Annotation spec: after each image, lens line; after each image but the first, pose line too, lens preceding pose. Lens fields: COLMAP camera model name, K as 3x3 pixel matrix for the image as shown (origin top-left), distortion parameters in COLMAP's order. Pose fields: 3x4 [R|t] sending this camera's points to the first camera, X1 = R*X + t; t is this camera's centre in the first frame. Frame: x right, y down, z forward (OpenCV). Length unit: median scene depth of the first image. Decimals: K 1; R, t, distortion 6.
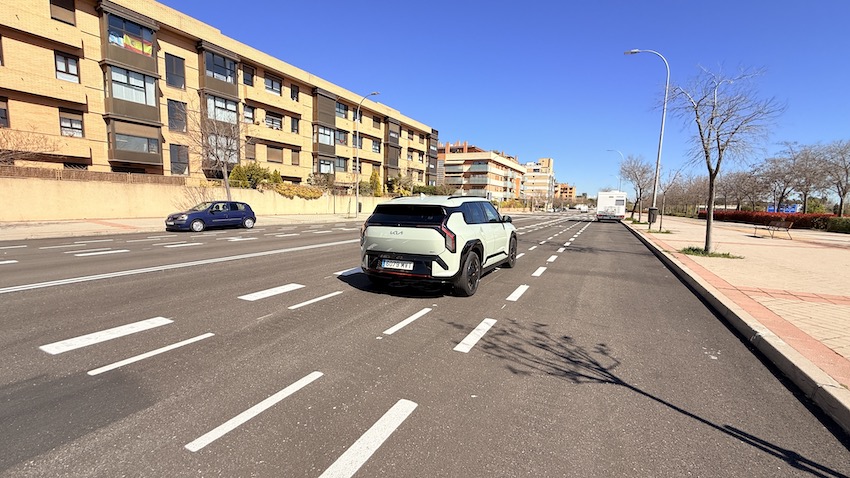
lens RADIAL K [[341.0, 0, 427.6], [0, 341.0, 238.9], [0, 0, 1]] dist [-0.004470, 0.000338]
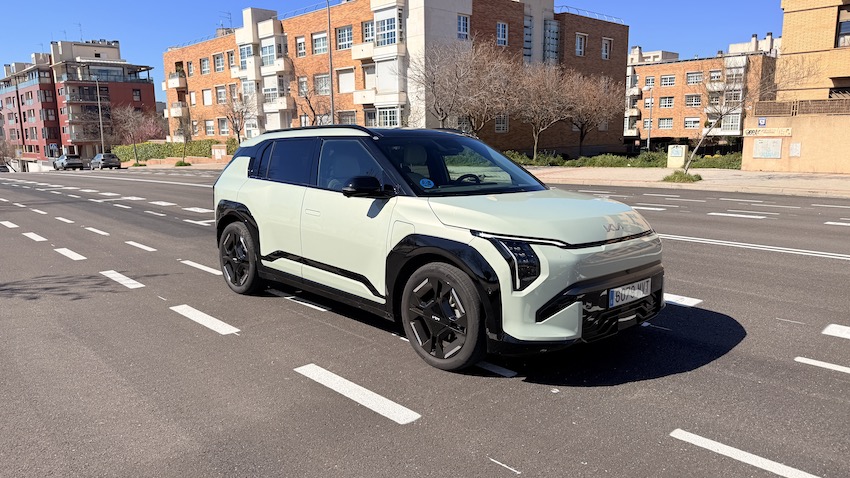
lens RADIAL K [[601.2, 0, 420.7], [0, 601.2, 241.9], [0, 0, 1]] dist [0.069075, -0.098363]
pose [[-0.330174, 0.137602, -0.933836, 0.274611], [-0.099873, 0.978671, 0.179521, -0.041227], [0.938621, 0.152538, -0.309389, 0.436132]]
